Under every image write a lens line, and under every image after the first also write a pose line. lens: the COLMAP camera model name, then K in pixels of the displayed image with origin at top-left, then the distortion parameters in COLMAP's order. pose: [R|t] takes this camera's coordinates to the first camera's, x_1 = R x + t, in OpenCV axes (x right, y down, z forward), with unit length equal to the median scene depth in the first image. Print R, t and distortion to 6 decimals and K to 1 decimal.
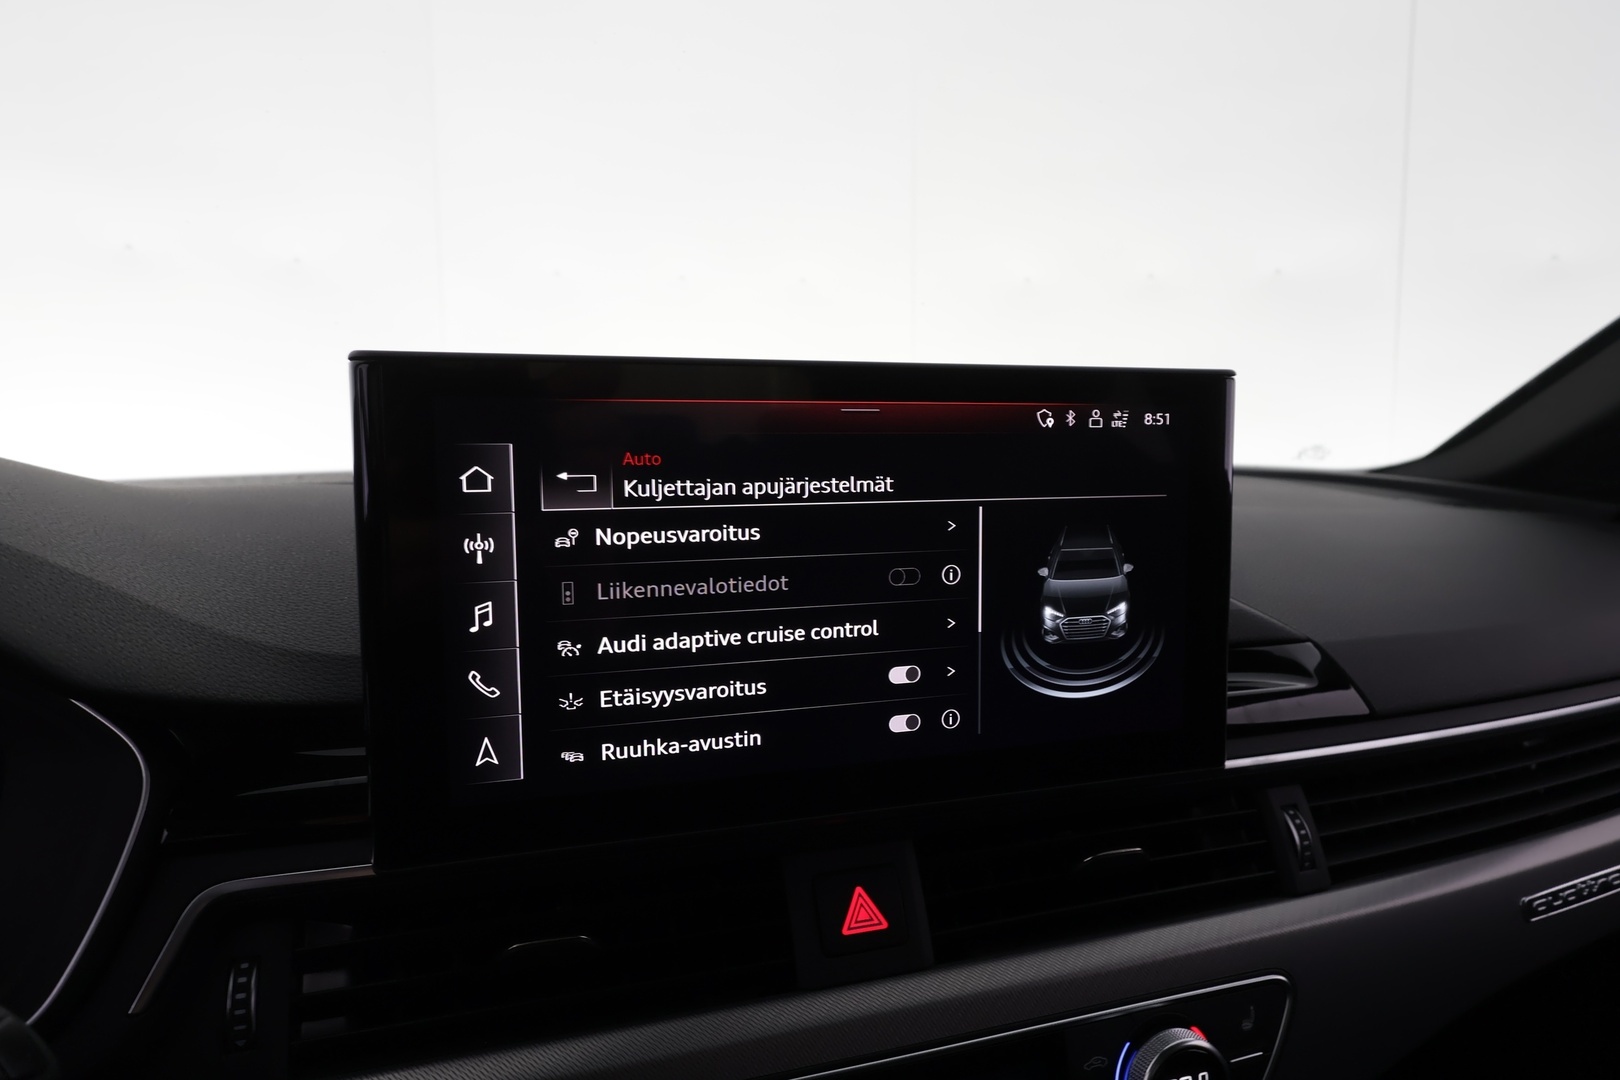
lens RADIAL K [[1010.7, 0, 810.0], [0, 1010.7, 540.0], [0, 0, 1]] dist [0.001187, 0.000854]
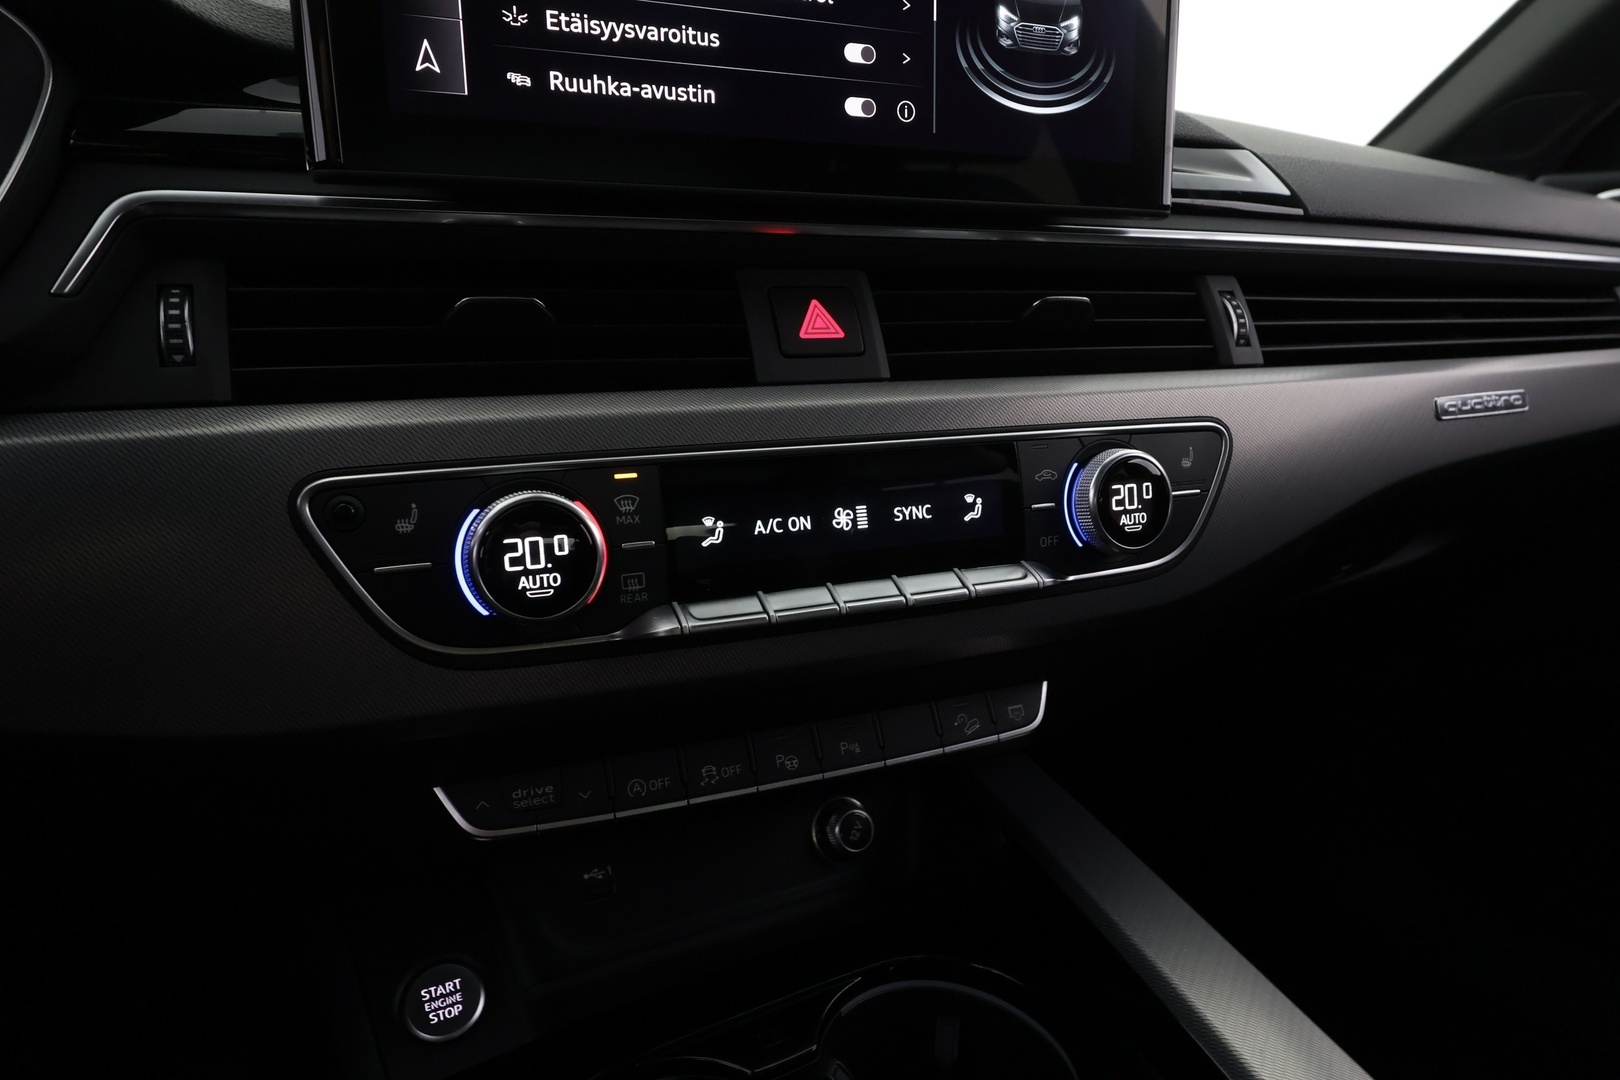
lens RADIAL K [[1011.2, 0, 810.0], [0, 1011.2, 540.0], [0, 0, 1]] dist [0.001717, 0.000392]
pose [[0.996467, -0.023172, 0.080731, -0.042151], [0.015427, 0.995332, 0.095270, 0.484642], [-0.082561, -0.093688, 0.992172, -0.008388]]
